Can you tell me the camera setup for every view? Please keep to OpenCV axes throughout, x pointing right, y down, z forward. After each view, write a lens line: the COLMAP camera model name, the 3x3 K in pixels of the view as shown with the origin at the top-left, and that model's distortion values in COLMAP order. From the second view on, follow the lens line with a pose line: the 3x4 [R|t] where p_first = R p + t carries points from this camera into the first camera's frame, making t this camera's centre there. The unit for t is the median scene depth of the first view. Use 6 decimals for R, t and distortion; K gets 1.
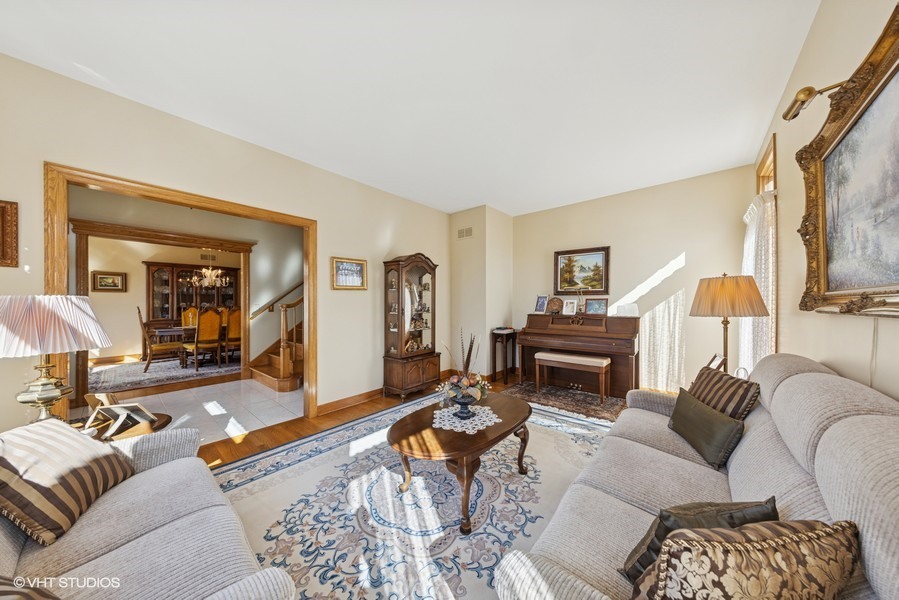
lens RADIAL K [[286.2, 0, 450.6], [0, 286.2, 303.7], [0, 0, 1]] dist [0.002678, 0.000061]
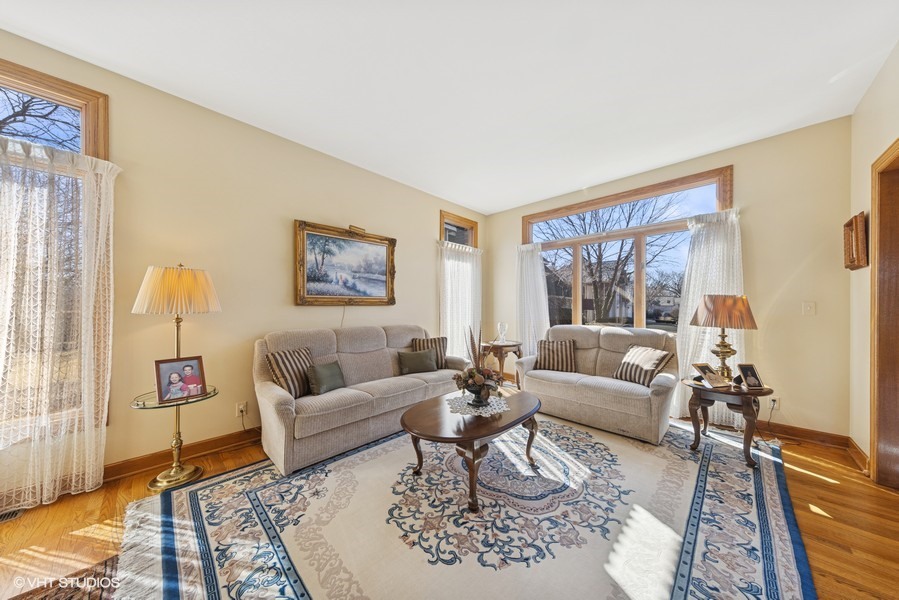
lens RADIAL K [[286.2, 0, 450.1], [0, 286.2, 307.2], [0, 0, 1]] dist [0.002678, 0.000061]
pose [[-0.998665, 0.002223, 0.051599, 0.089799], [0.002168, 0.999997, -0.001135, 0.031346], [-0.051602, -0.001021, -0.998667, 1.889700]]
